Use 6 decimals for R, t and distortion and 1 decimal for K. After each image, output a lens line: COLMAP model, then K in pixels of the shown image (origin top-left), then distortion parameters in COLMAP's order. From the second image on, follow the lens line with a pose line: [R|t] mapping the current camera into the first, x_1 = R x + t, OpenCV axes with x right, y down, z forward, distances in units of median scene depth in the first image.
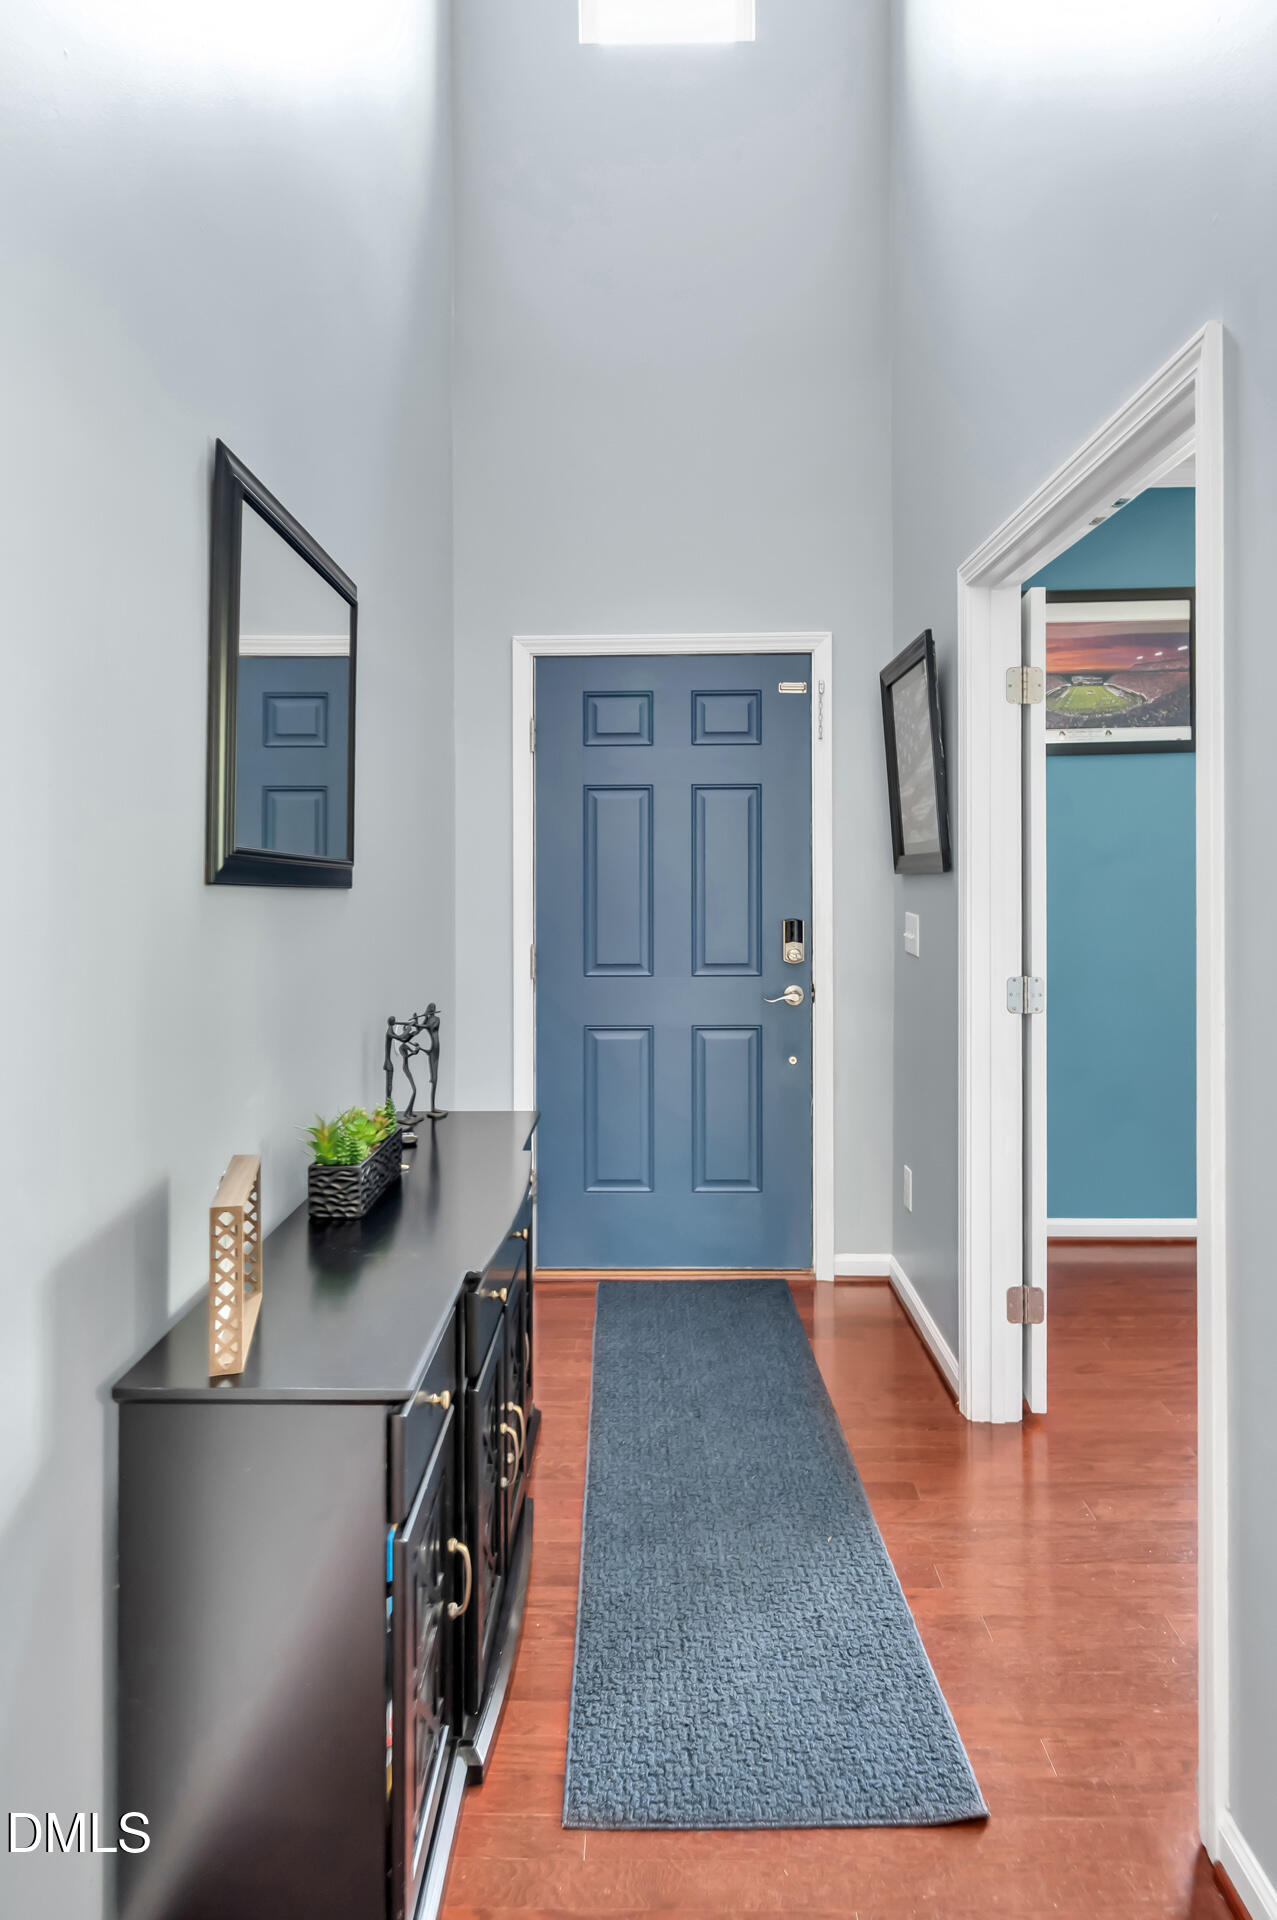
lens RADIAL K [[1013.7, 0, 638.5], [0, 1013.7, 960.0], [0, 0, 1]] dist [0.000767, 0.000562]
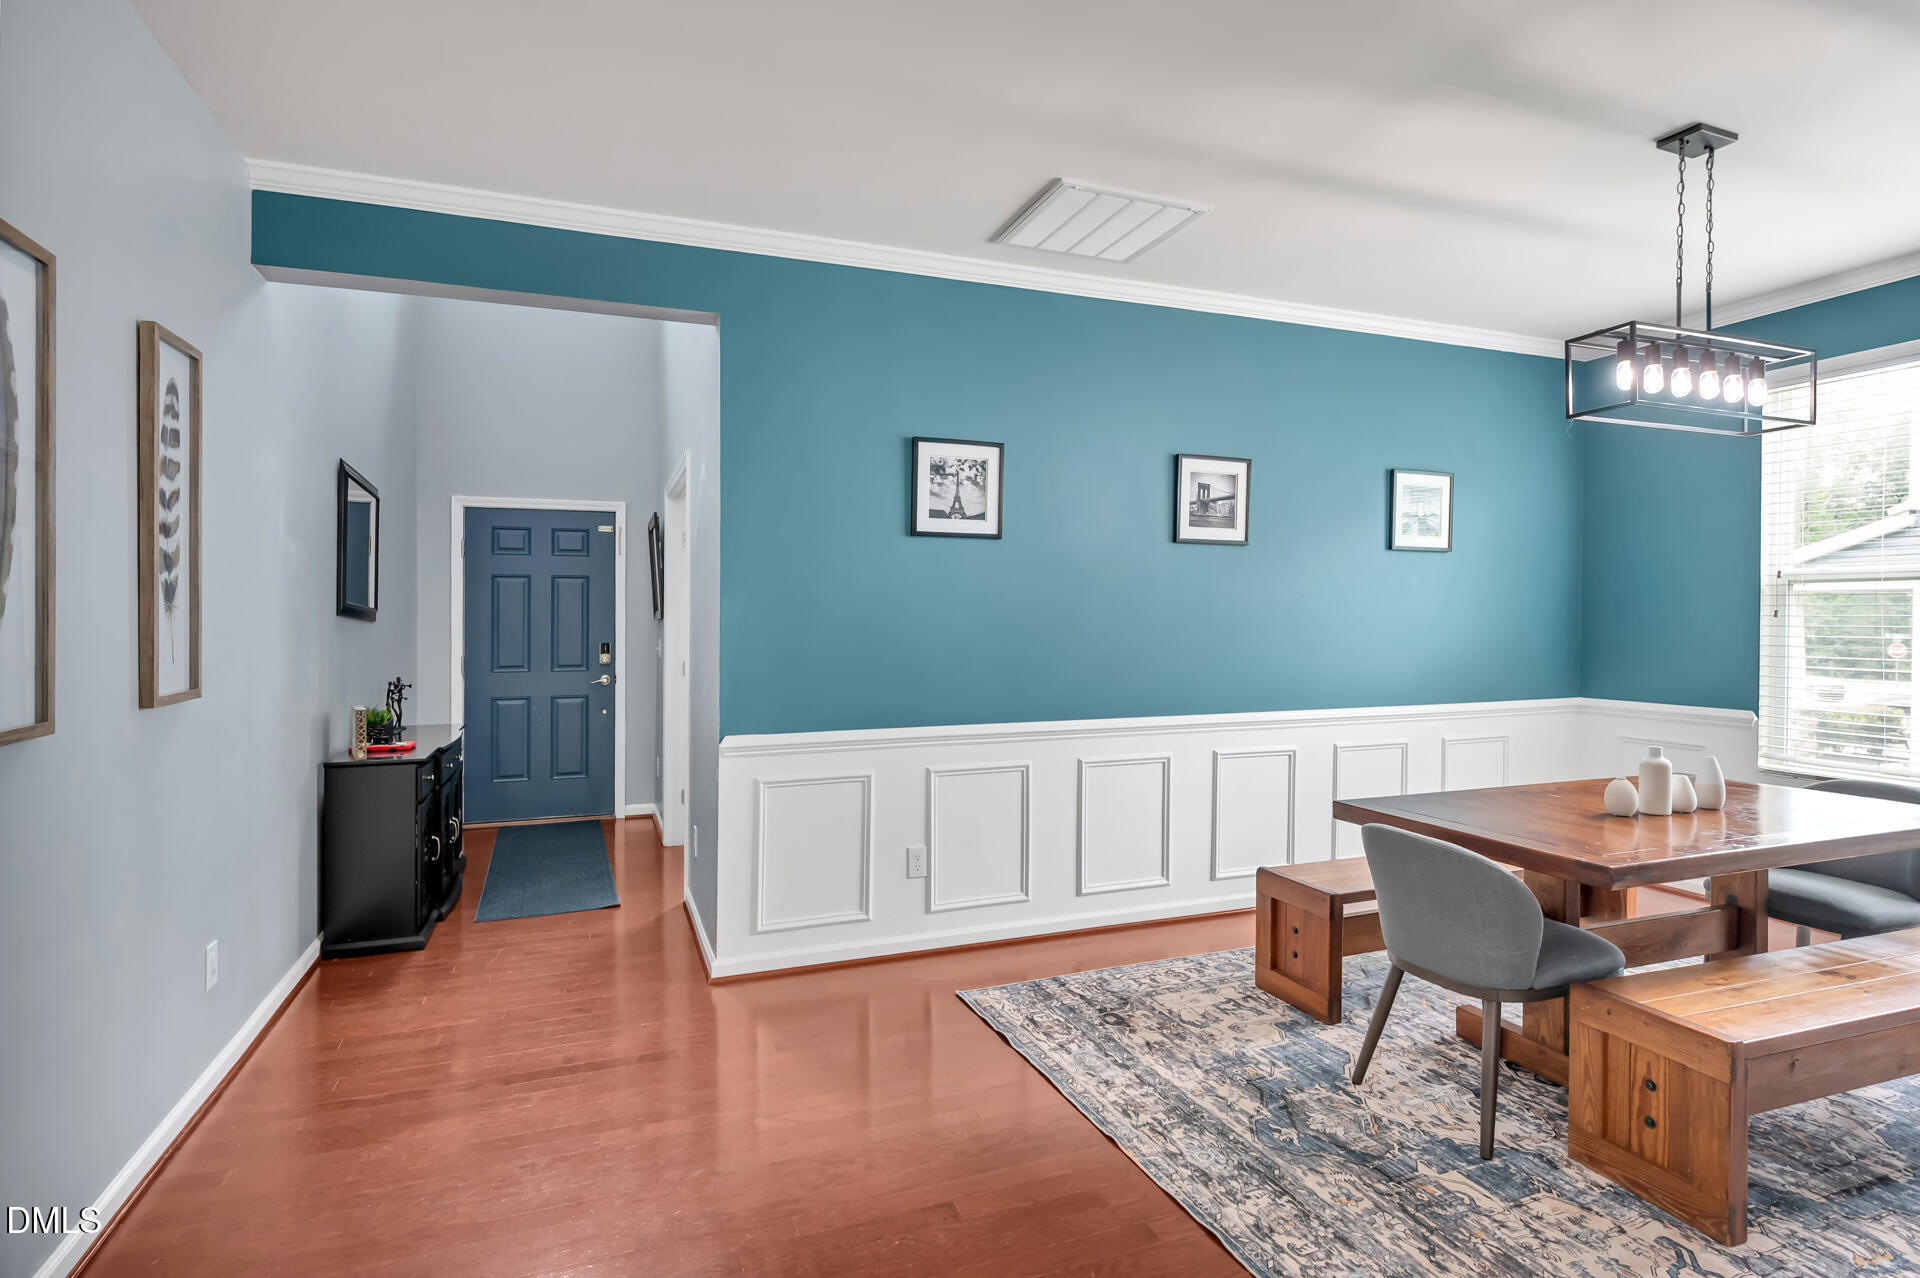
lens RADIAL K [[993.4, 0, 960.0], [0, 993.4, 639.0], [0, 0, 1]] dist [0.000987, 0.000443]
pose [[0.932540, -0.001362, 0.361063, 0.098083], [0.031929, 0.996386, -0.078706, 0.133092], [-0.359651, 0.084925, 0.929214, -1.109839]]
